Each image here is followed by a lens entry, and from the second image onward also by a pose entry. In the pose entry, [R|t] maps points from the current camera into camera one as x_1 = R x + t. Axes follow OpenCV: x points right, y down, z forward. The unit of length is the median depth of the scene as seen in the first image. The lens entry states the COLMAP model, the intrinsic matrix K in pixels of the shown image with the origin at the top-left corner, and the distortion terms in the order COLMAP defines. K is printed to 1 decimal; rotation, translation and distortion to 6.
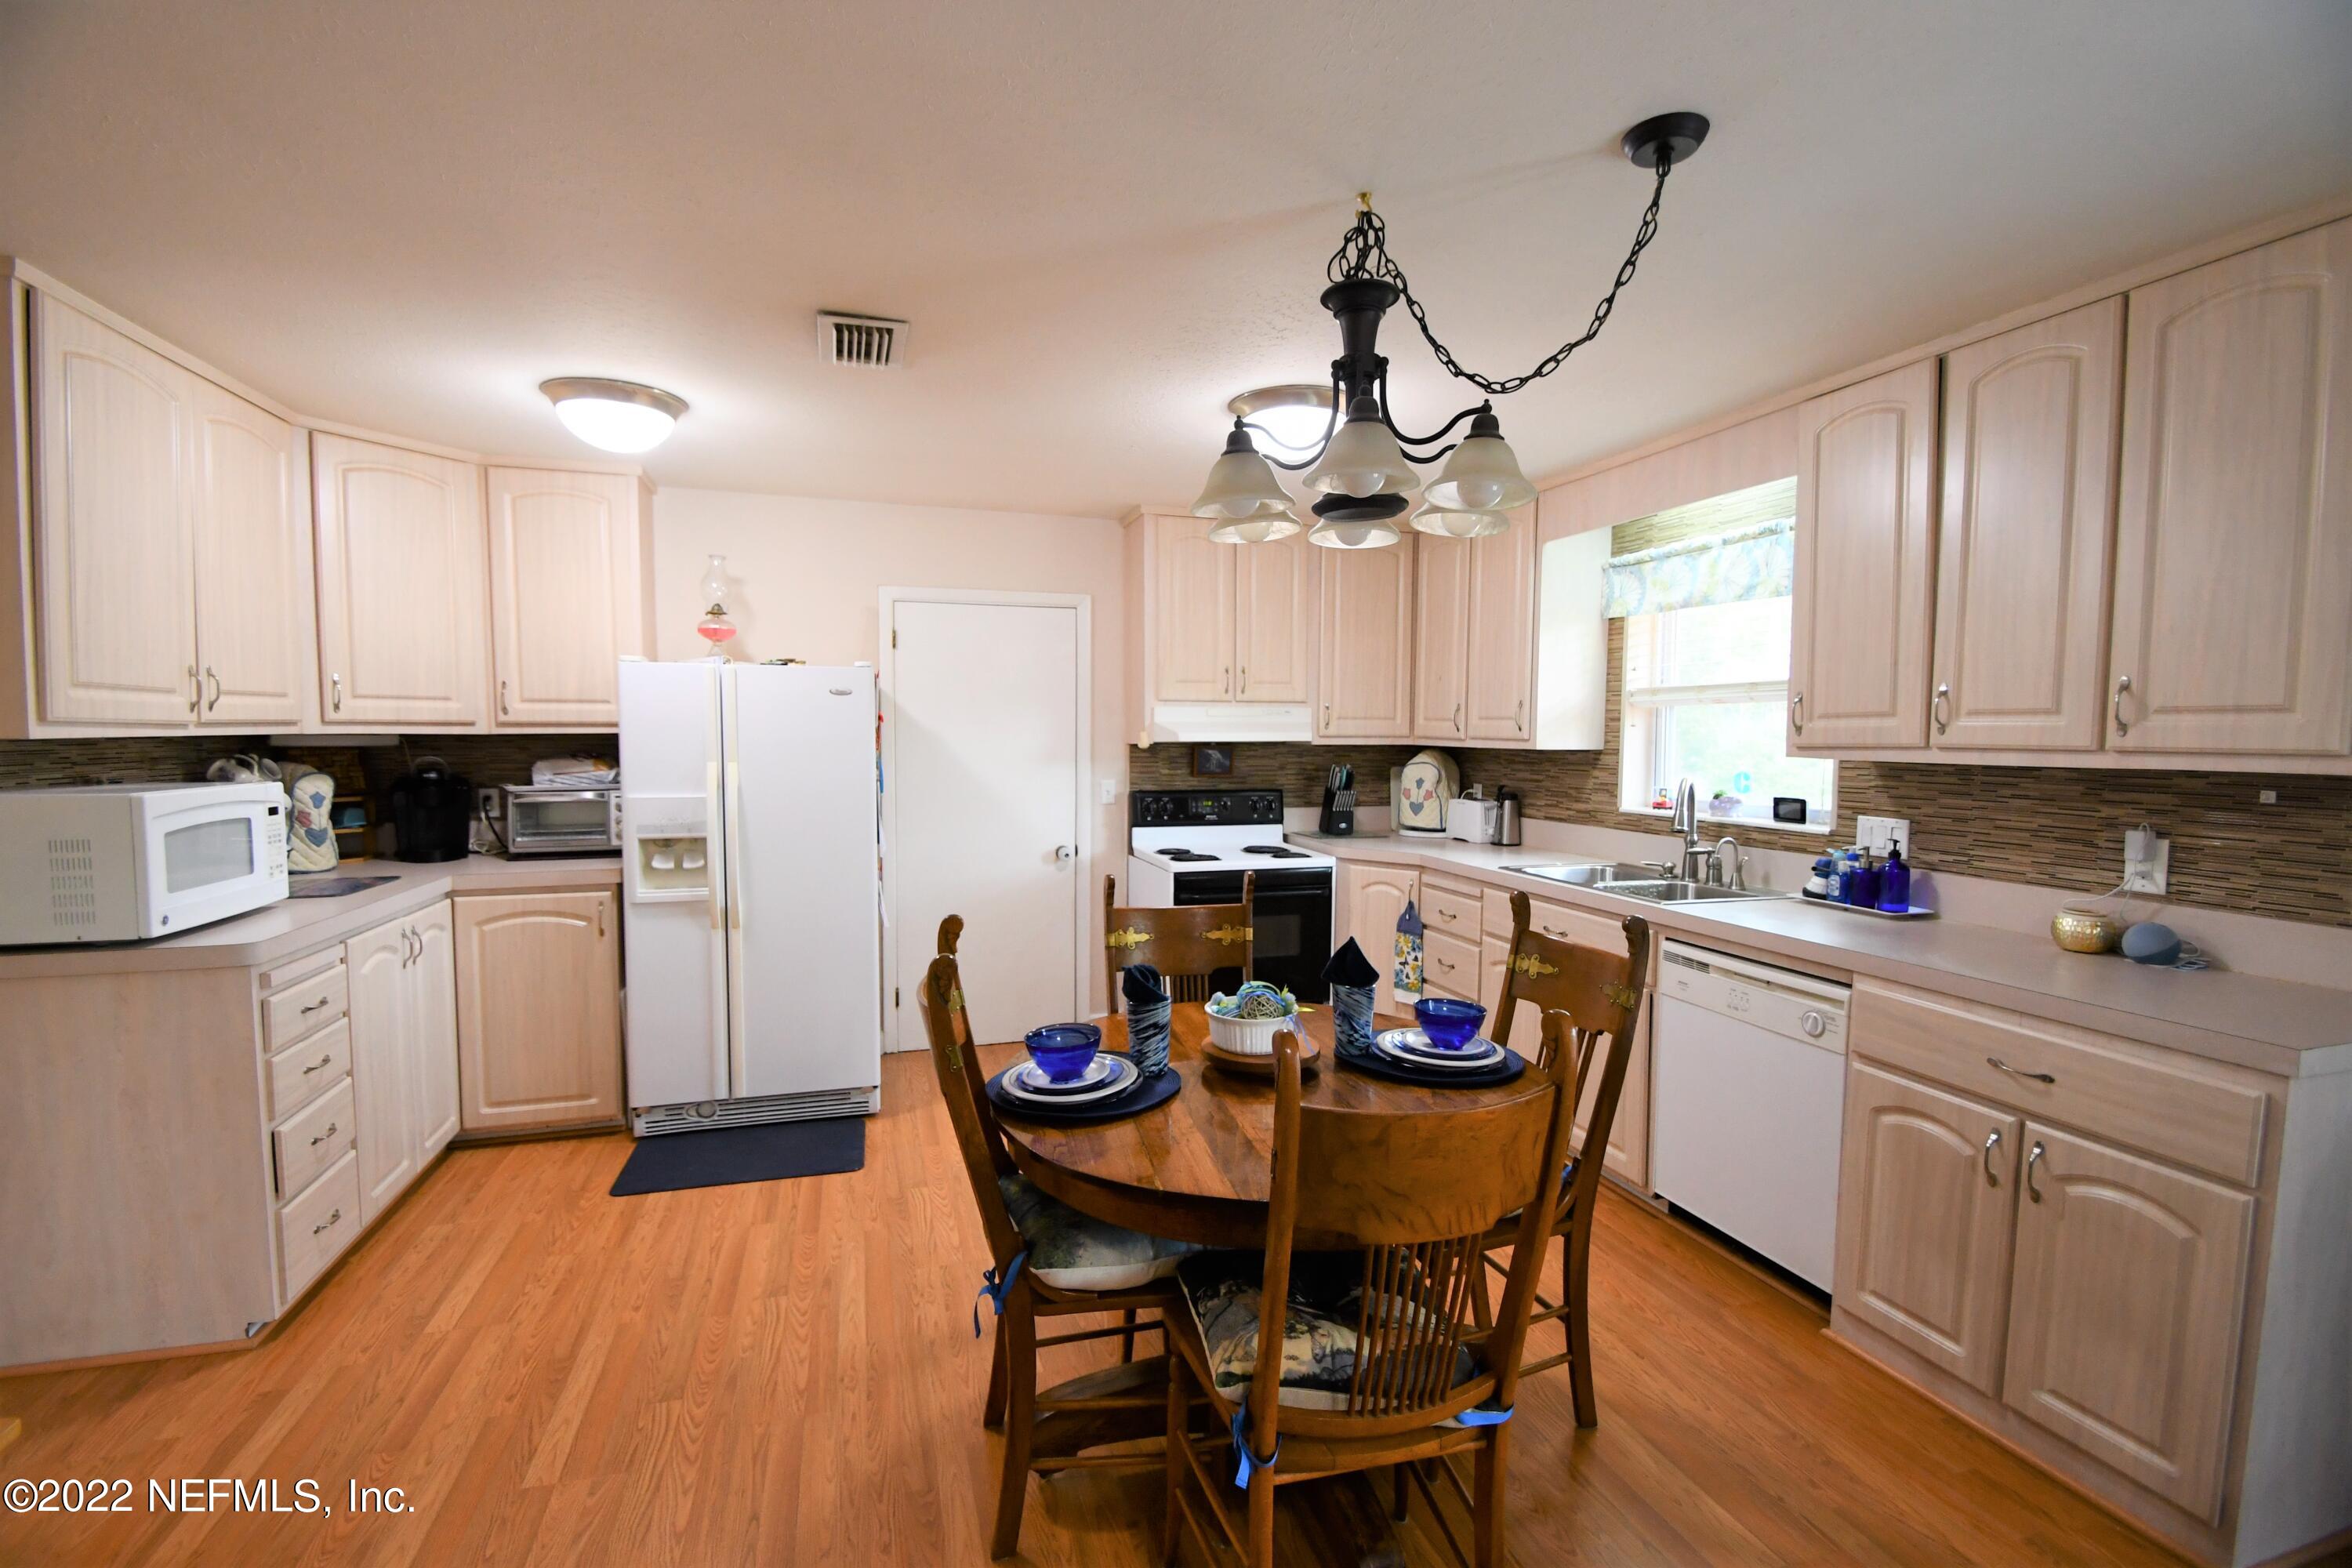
lens RADIAL K [[1026.1, 0, 1166.1], [0, 1026.1, 801.3], [0, 0, 1]] dist [0.009544, -0.014730]
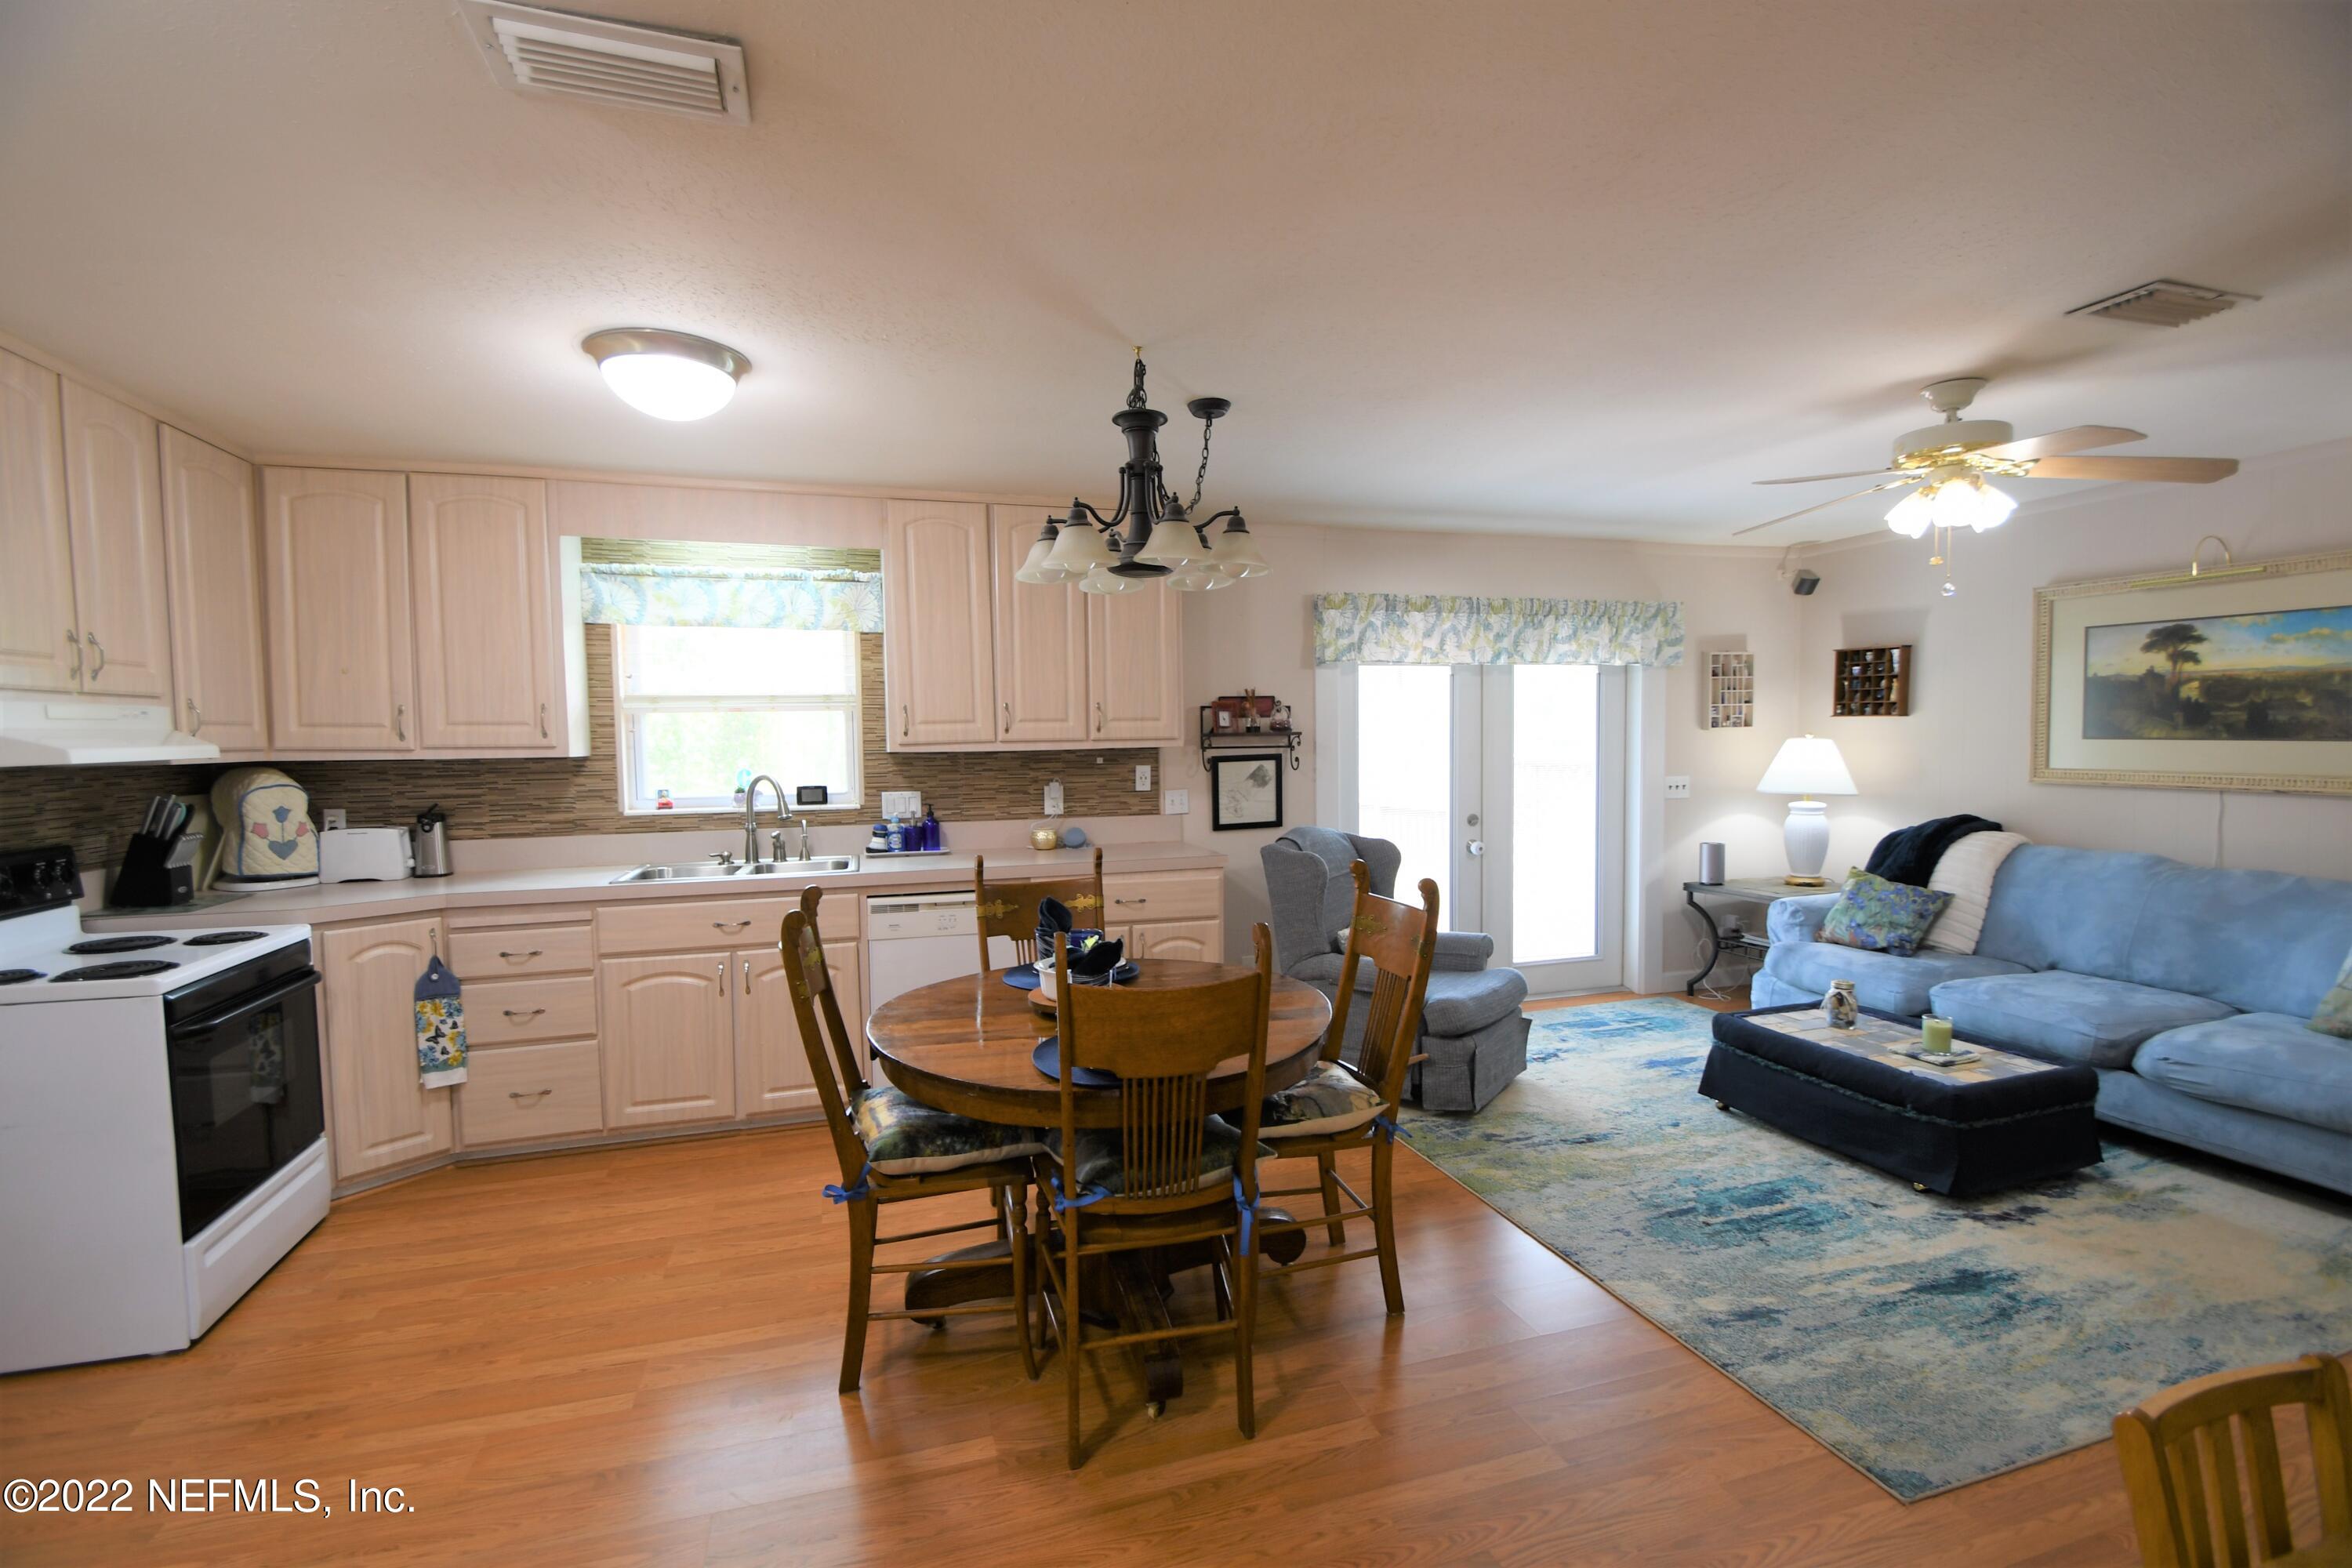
lens RADIAL K [[1026.1, 0, 1161.6], [0, 1026.1, 797.2], [0, 0, 1]] dist [0.009544, -0.014730]
pose [[-0.000750, -0.066395, 0.997793, -0.664084], [0.082158, 0.994416, 0.066232, -0.037012], [-0.996619, 0.082027, 0.004709, 0.537103]]
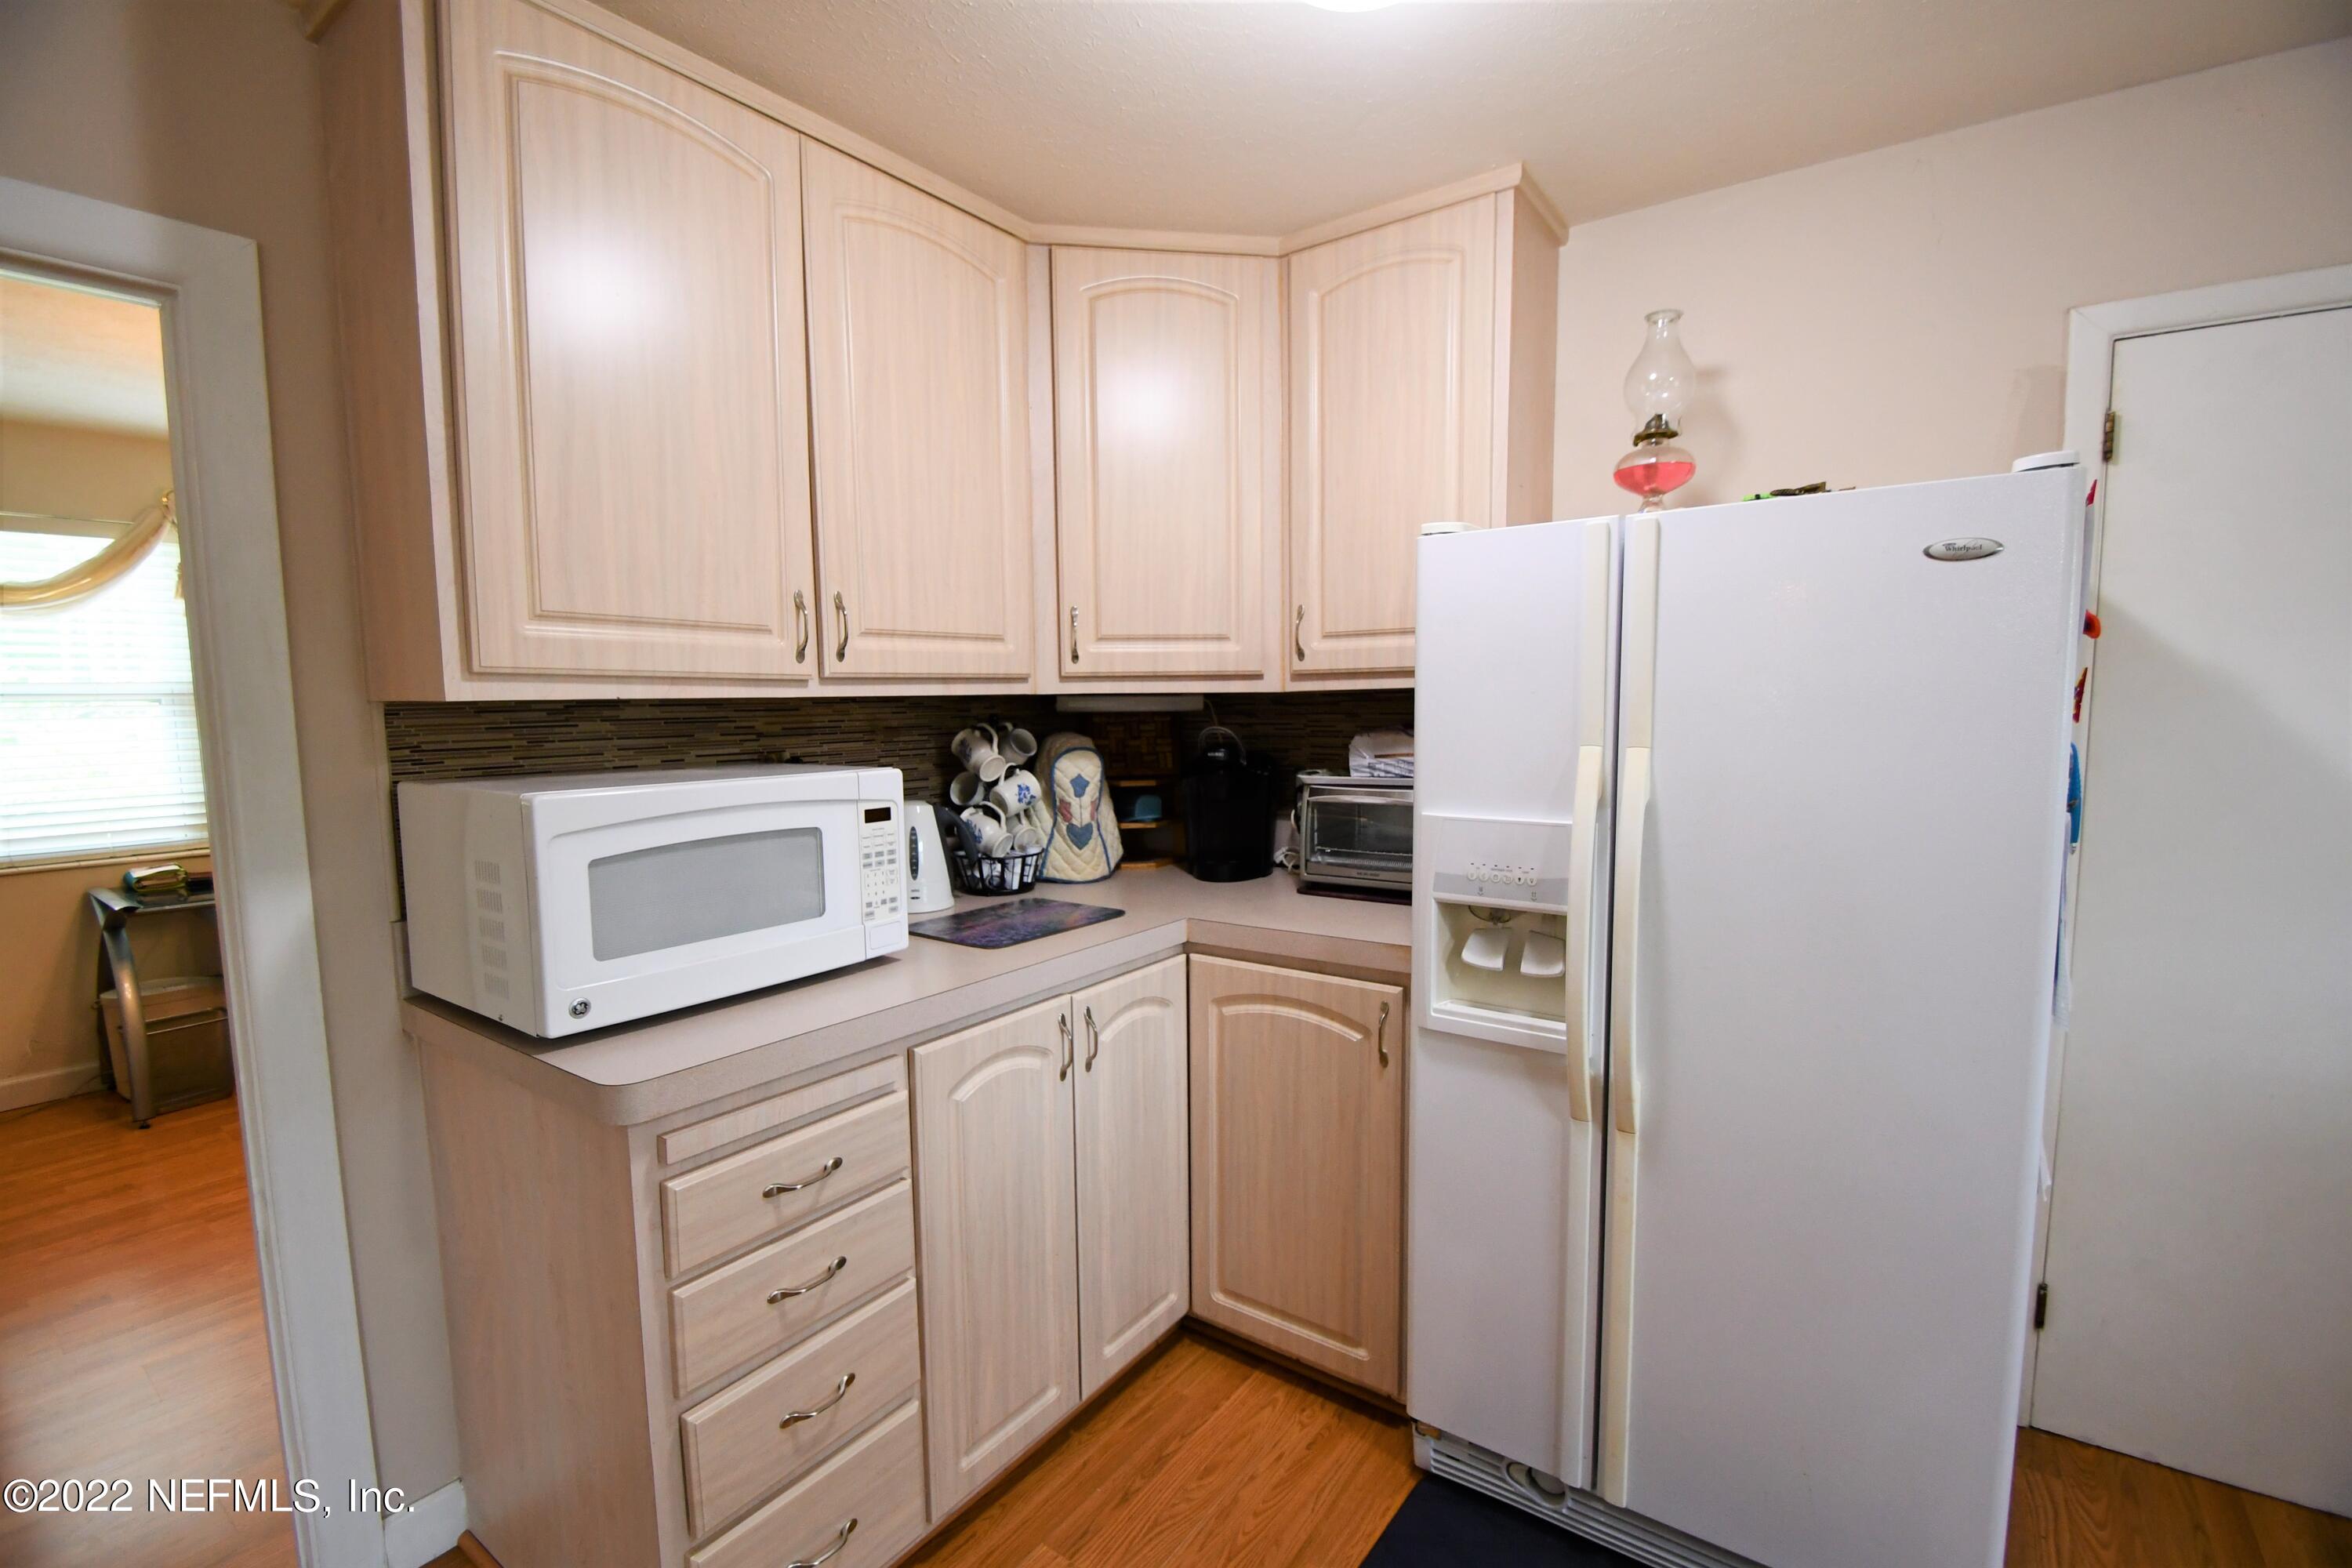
lens RADIAL K [[1026.1, 0, 1169.3], [0, 1026.1, 799.4], [0, 0, 1]] dist [0.009544, -0.014730]
pose [[0.603917, 0.064551, -0.794429, -0.207558], [-0.038415, 0.997914, 0.051882, -0.031847], [0.796121, -0.000814, 0.605137, 0.606688]]
